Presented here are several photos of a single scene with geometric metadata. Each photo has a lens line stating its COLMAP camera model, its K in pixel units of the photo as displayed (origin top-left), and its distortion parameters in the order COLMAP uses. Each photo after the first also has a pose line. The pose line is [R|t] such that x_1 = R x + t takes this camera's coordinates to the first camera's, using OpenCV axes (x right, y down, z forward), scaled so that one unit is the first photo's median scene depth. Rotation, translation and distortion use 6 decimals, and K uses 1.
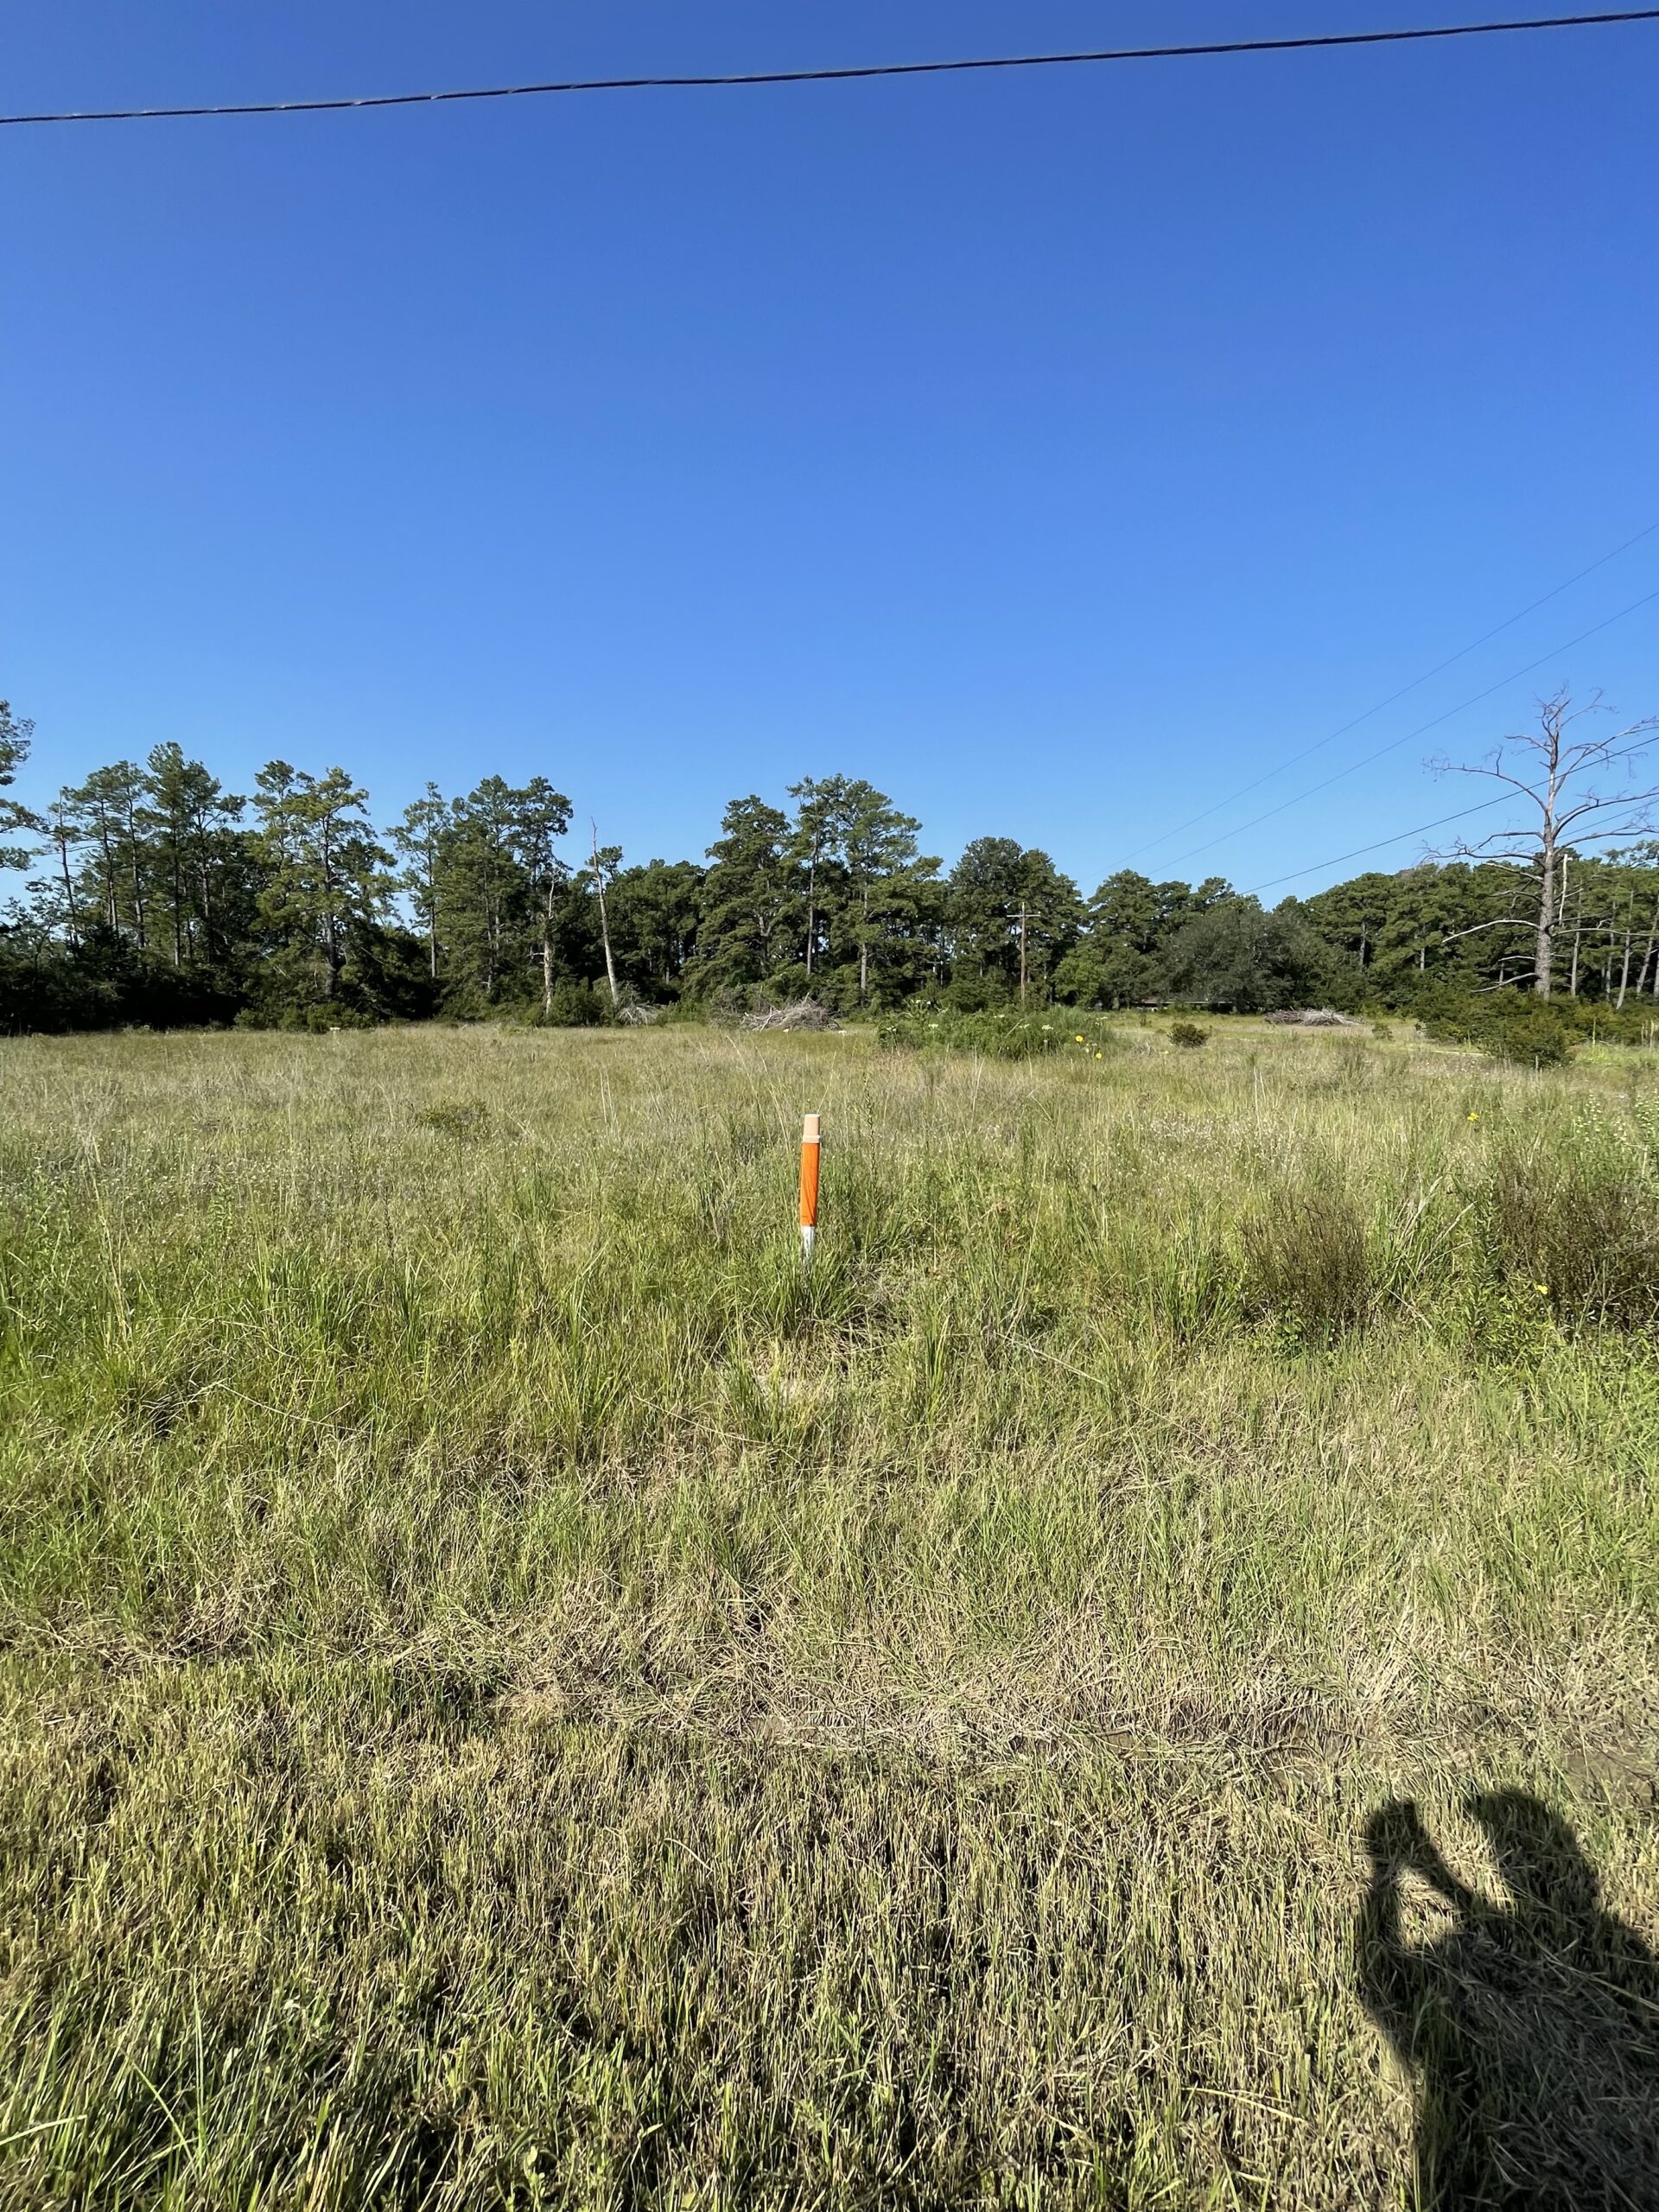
lens RADIAL K [[894.8, 0, 829.5], [0, 894.8, 1106.0], [0, 0, 1]] dist [0.000528, 0.000277]
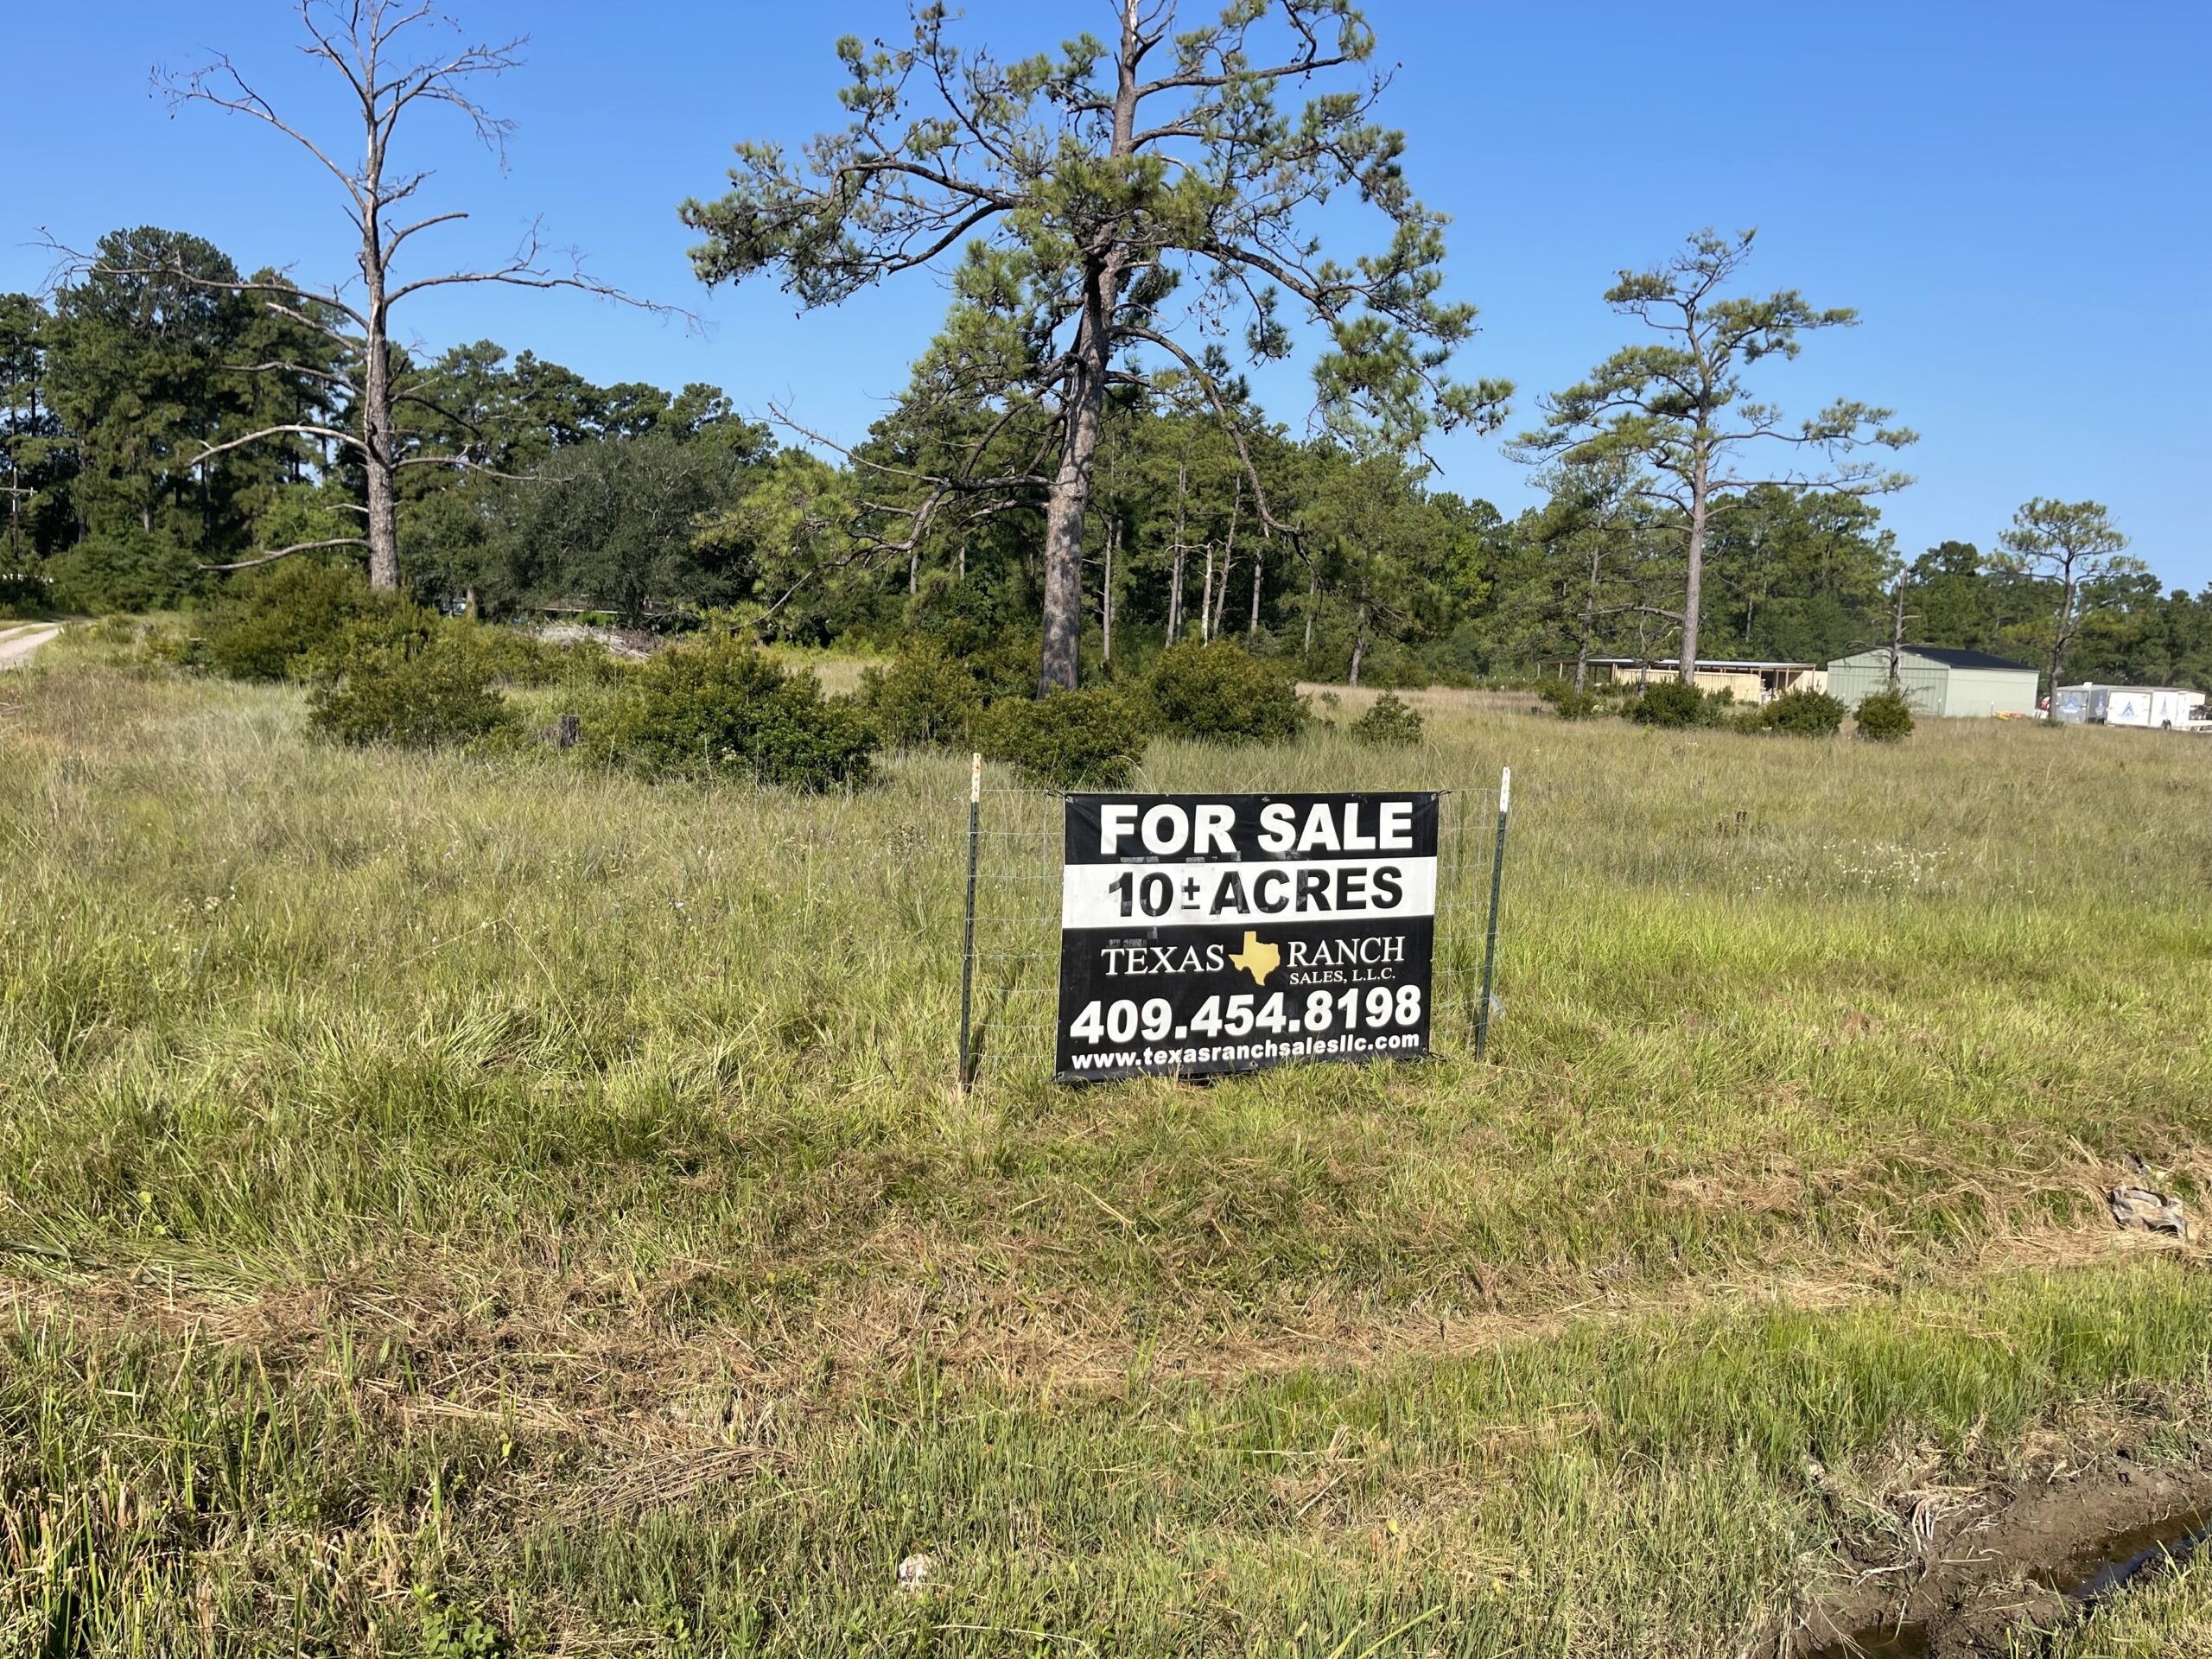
lens RADIAL K [[1655.3, 0, 1108.3], [0, 1655.3, 881.5], [0, 0, 1]] dist [0.064726, -0.087445]
pose [[0.875685, -0.024982, 0.482235, 0.239372], [0.004282, 0.999023, 0.043978, 0.001385], [-0.482863, -0.036446, 0.874937, -0.010894]]
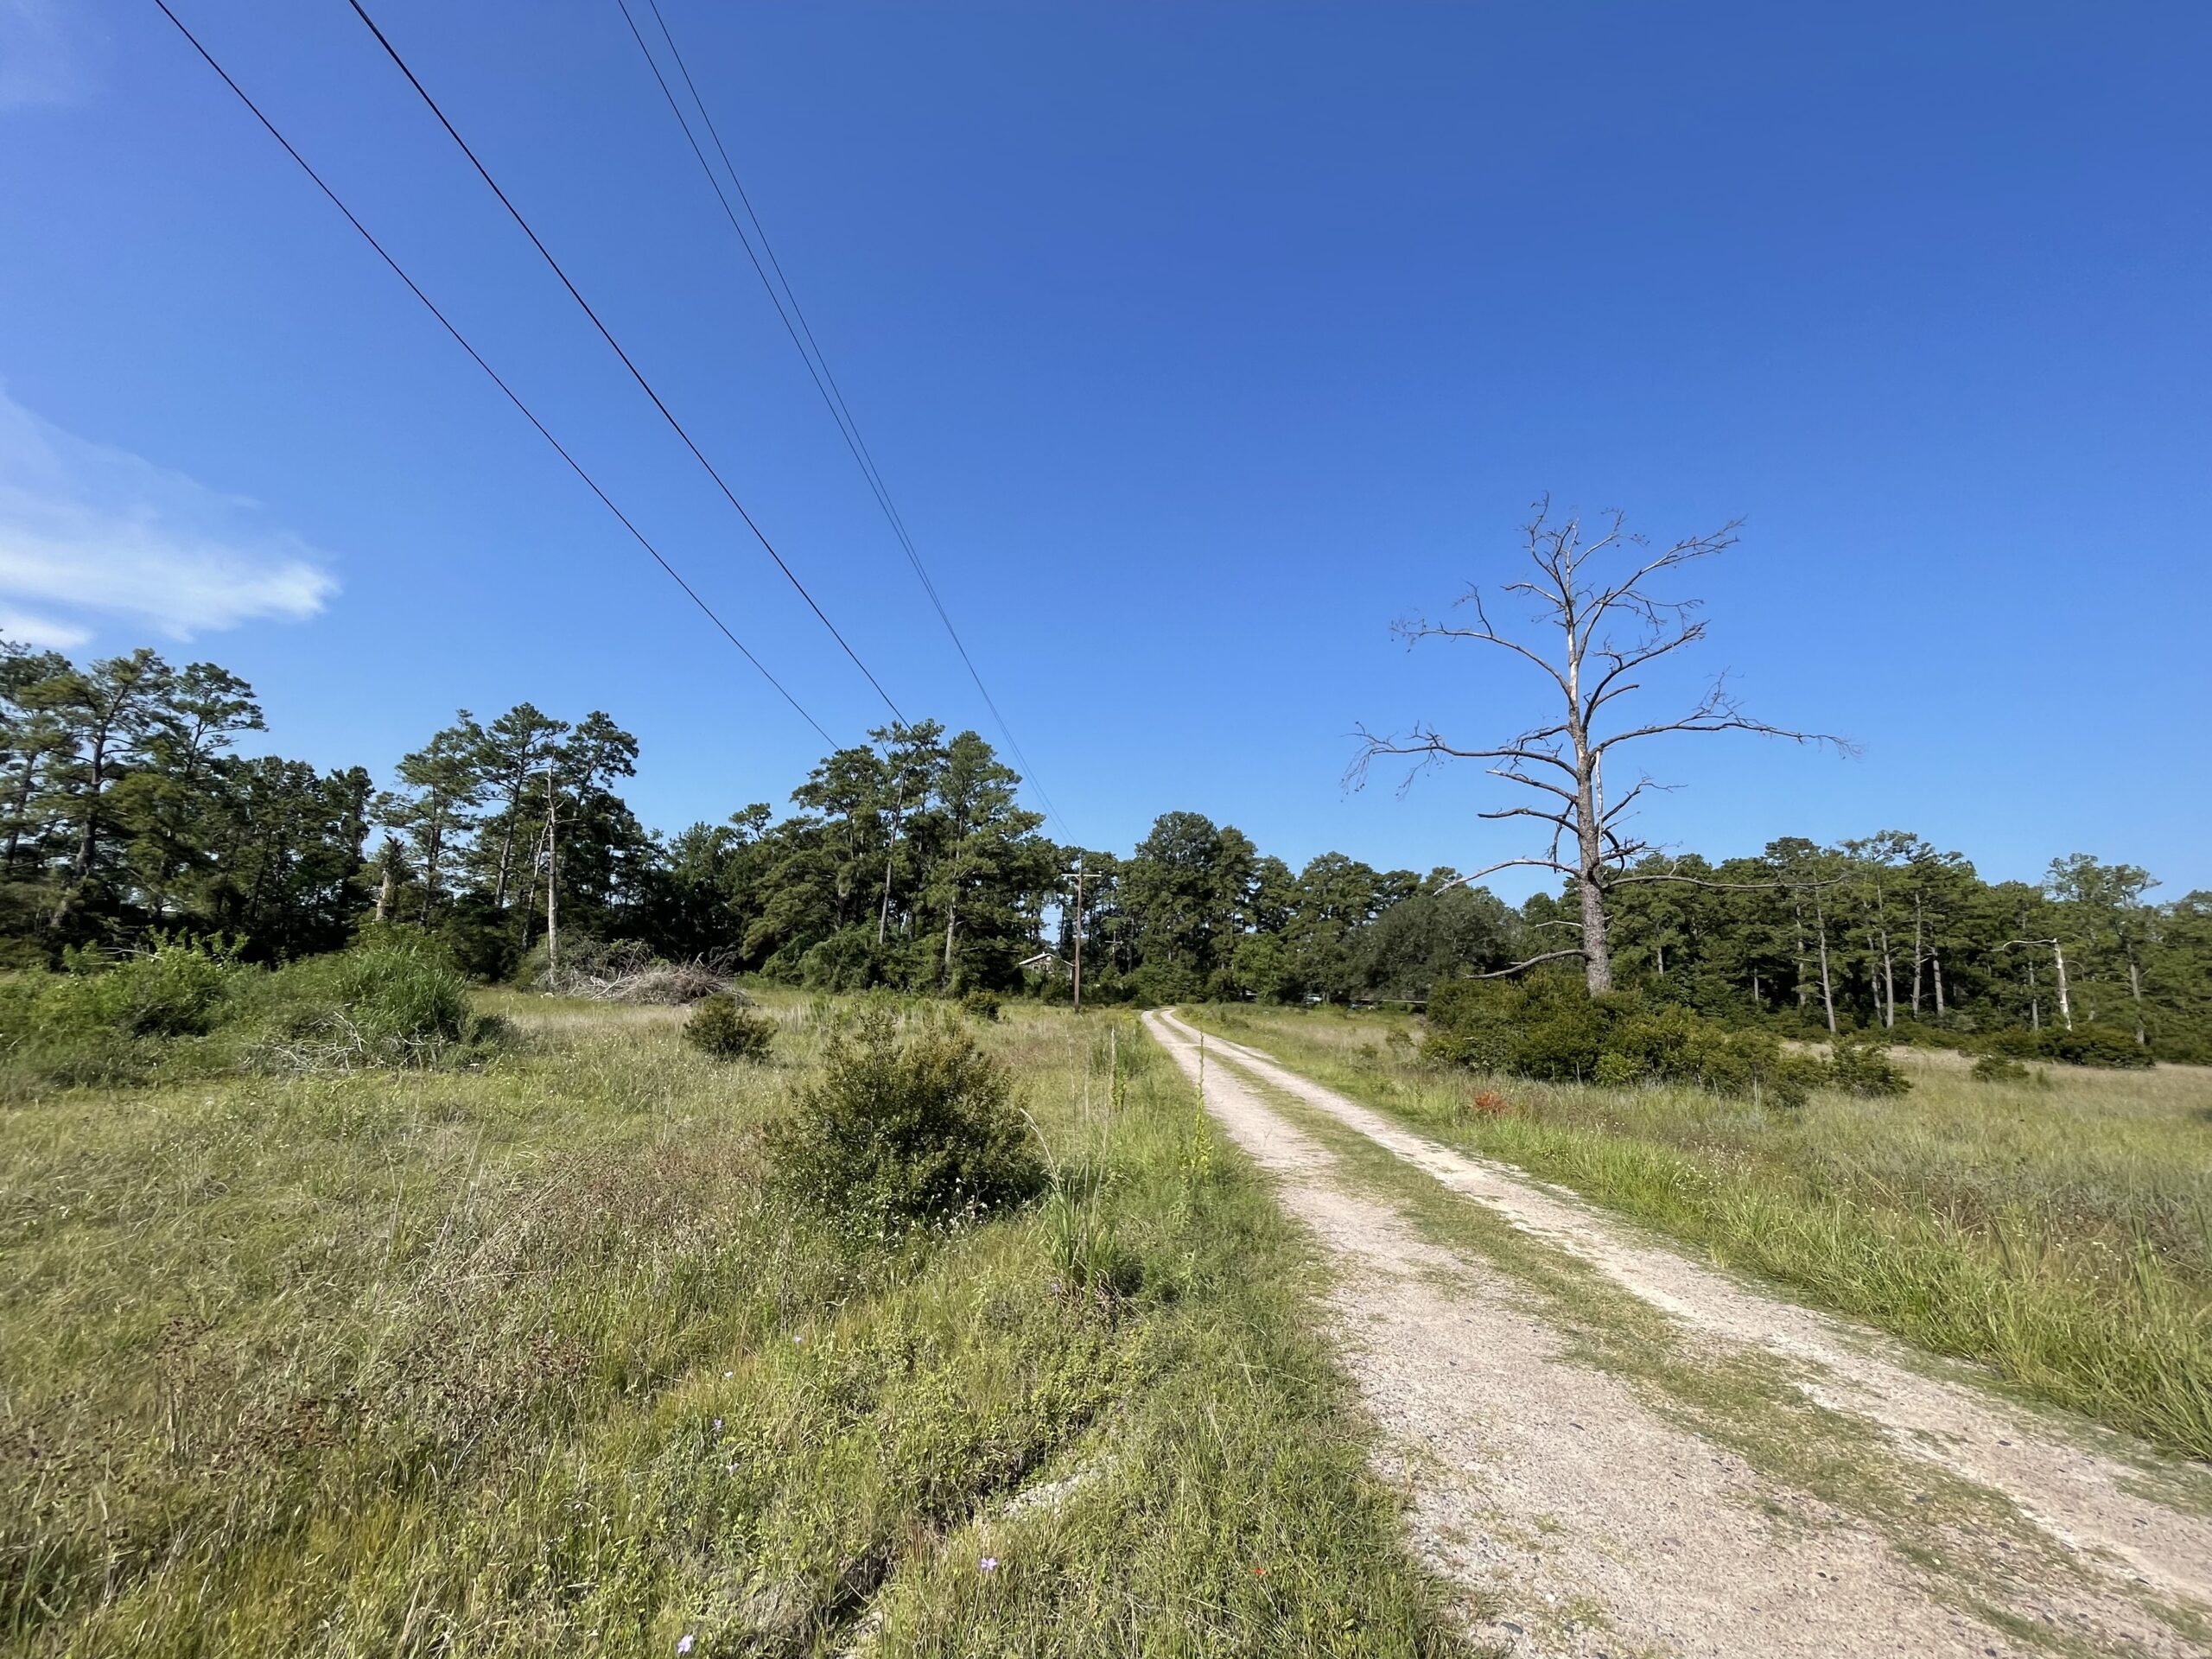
lens RADIAL K [[894.8, 0, 1106.0], [0, 894.8, 829.5], [0, 0, 1]] dist [0.000528, 0.000277]
pose [[0.998798, 0.037295, -0.031798, 0.171181], [-0.044883, 0.956653, -0.287752, -0.014912], [0.019688, 0.288834, 0.957177, 0.145265]]
